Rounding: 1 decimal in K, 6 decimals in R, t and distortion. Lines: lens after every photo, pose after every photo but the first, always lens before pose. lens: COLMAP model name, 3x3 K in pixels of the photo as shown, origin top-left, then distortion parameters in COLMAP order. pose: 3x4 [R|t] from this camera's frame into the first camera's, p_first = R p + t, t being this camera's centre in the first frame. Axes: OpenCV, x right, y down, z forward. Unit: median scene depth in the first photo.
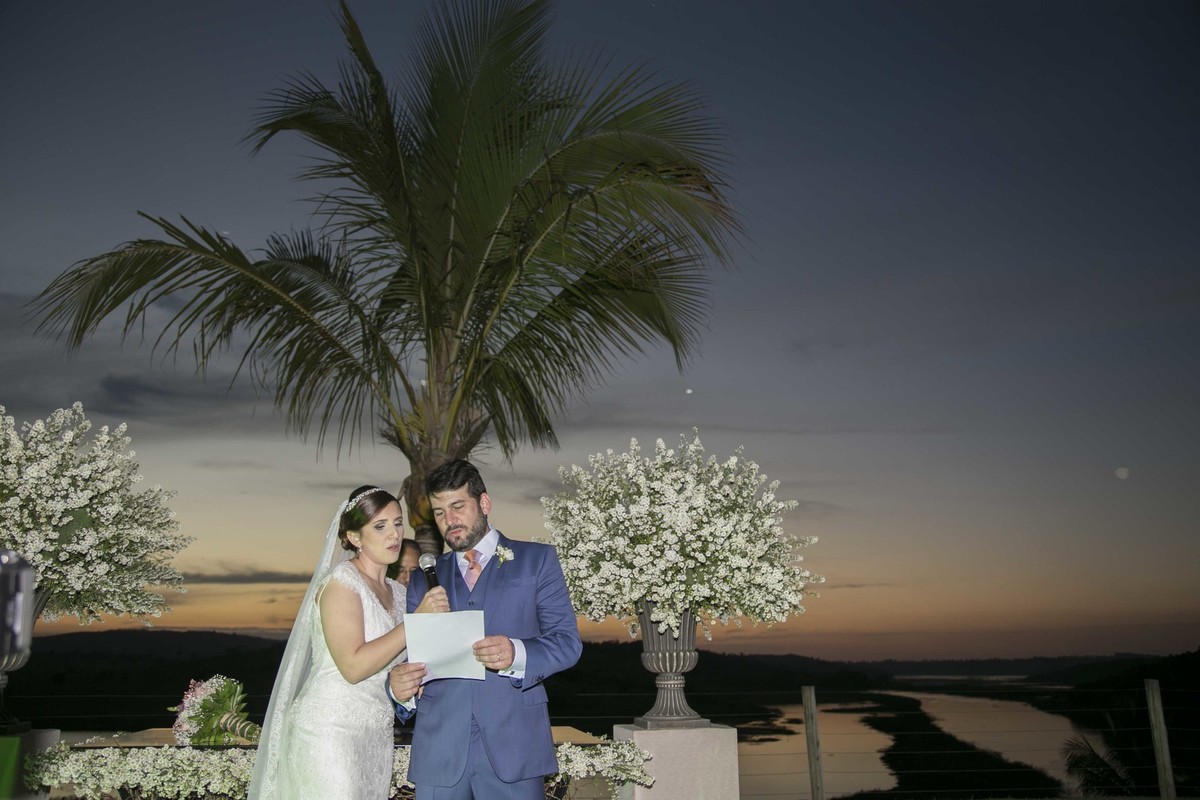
lens RADIAL K [[979.8, 0, 602.0], [0, 979.8, 396.5], [0, 0, 1]] dist [-0.045264, 0.041866]
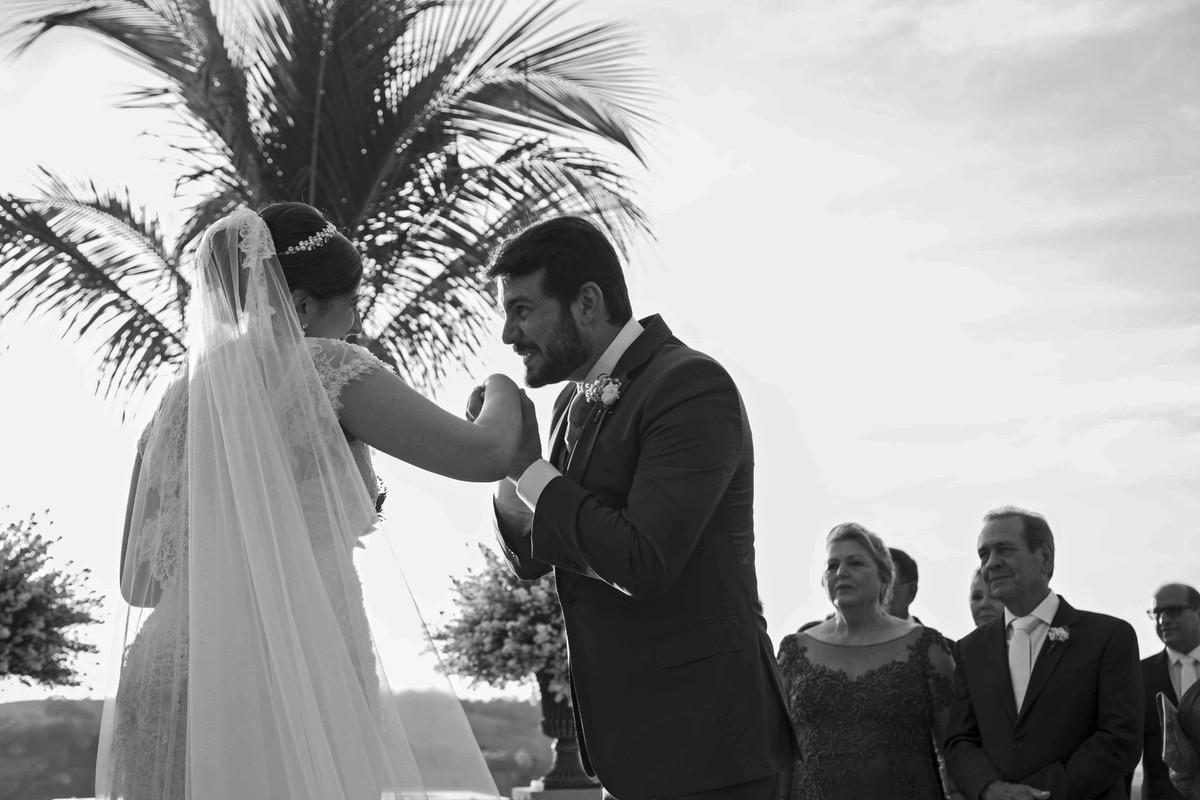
lens RADIAL K [[1951.1, 0, 598.6], [0, 1951.1, 402.1], [0, 0, 1]] dist [0.256938, 0.000000]
pose [[0.997967, 0.015307, 0.061862, -0.034939], [-0.020867, 0.995701, 0.090243, -0.292621], [-0.060215, -0.091351, 0.993997, -1.157853]]
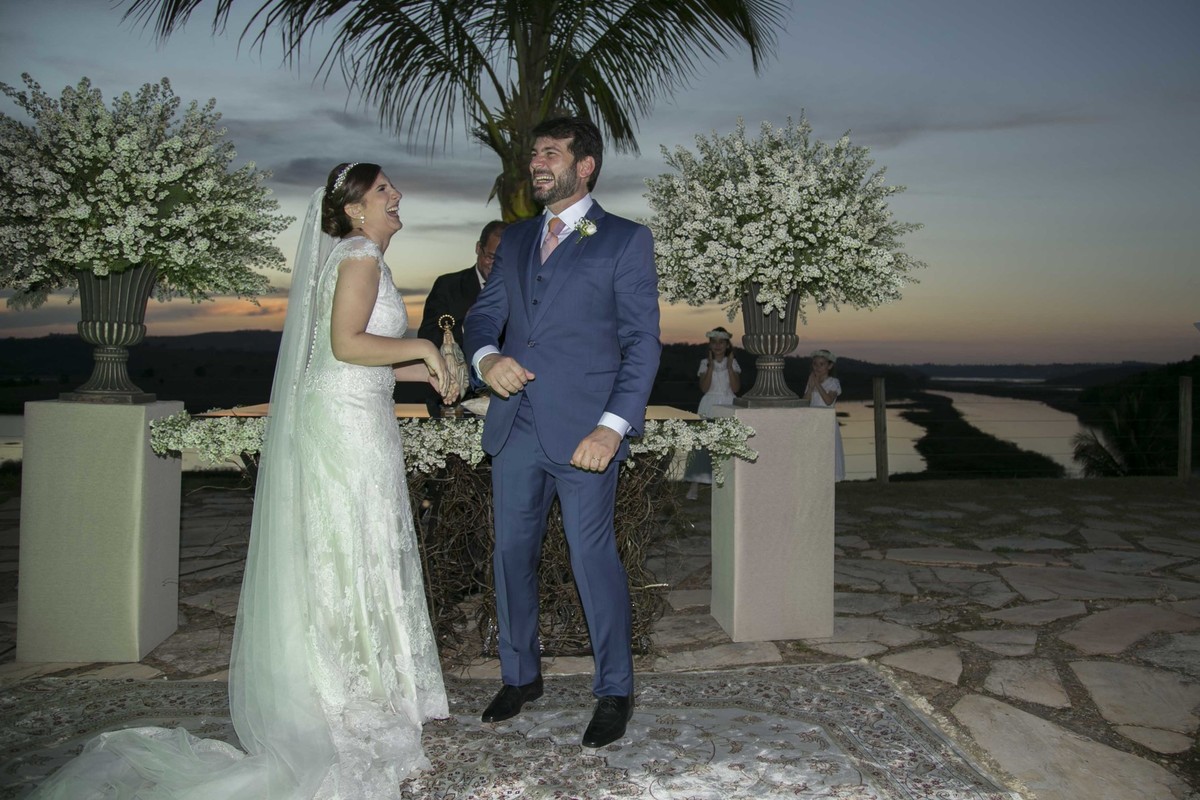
lens RADIAL K [[868.0, 0, 650.8], [0, 868.0, 349.0], [0, 0, 1]] dist [-0.106291, 0.048865]
pose [[0.999848, 0.010958, -0.013548, -0.043164], [-0.007370, 0.970483, 0.241056, 0.063826], [0.015789, -0.240920, 0.970417, 0.134824]]
